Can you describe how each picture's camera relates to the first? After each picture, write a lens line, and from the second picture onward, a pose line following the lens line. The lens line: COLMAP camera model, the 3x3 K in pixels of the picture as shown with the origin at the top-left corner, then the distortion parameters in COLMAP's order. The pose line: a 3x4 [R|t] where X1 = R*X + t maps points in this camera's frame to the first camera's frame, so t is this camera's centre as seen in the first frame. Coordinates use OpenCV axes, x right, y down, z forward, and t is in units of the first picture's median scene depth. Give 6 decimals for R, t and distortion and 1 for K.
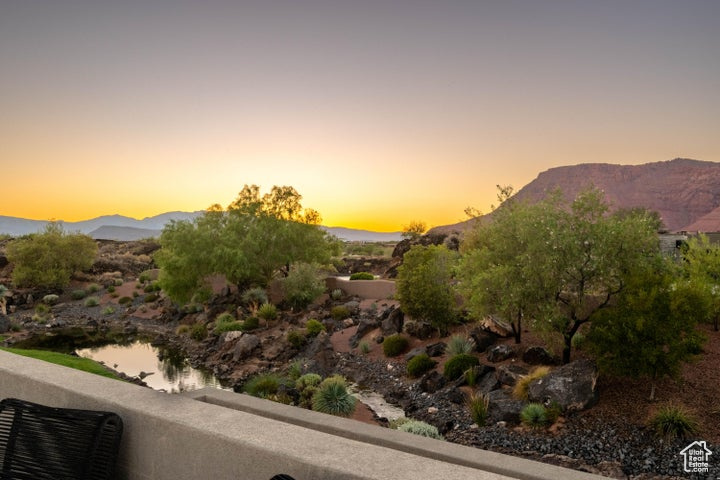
lens RADIAL K [[576.3, 0, 360.5], [0, 576.3, 240.6], [0, 0, 1]] dist [0.001013, -0.000236]
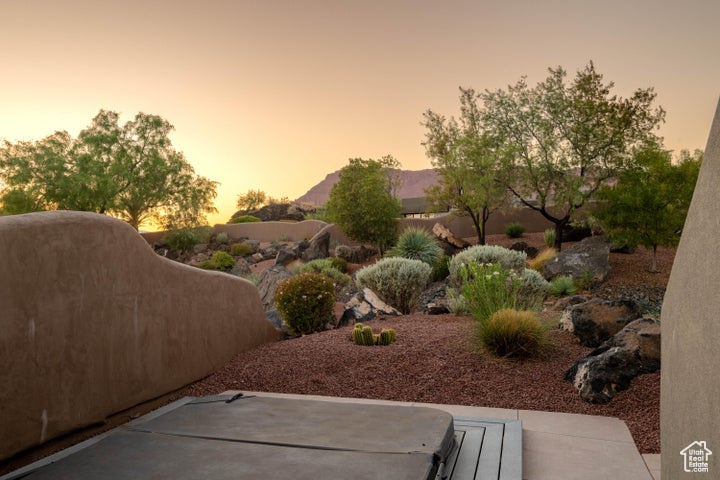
lens RADIAL K [[596.2, 0, 359.6], [0, 596.2, 240.2], [0, 0, 1]] dist [-0.007930, -0.007357]
pose [[0.938162, 0.002427, 0.346189, -0.147920], [-0.002020, 0.999997, -0.001536, 0.091441], [-0.346191, 0.000742, 0.938164, 0.073788]]
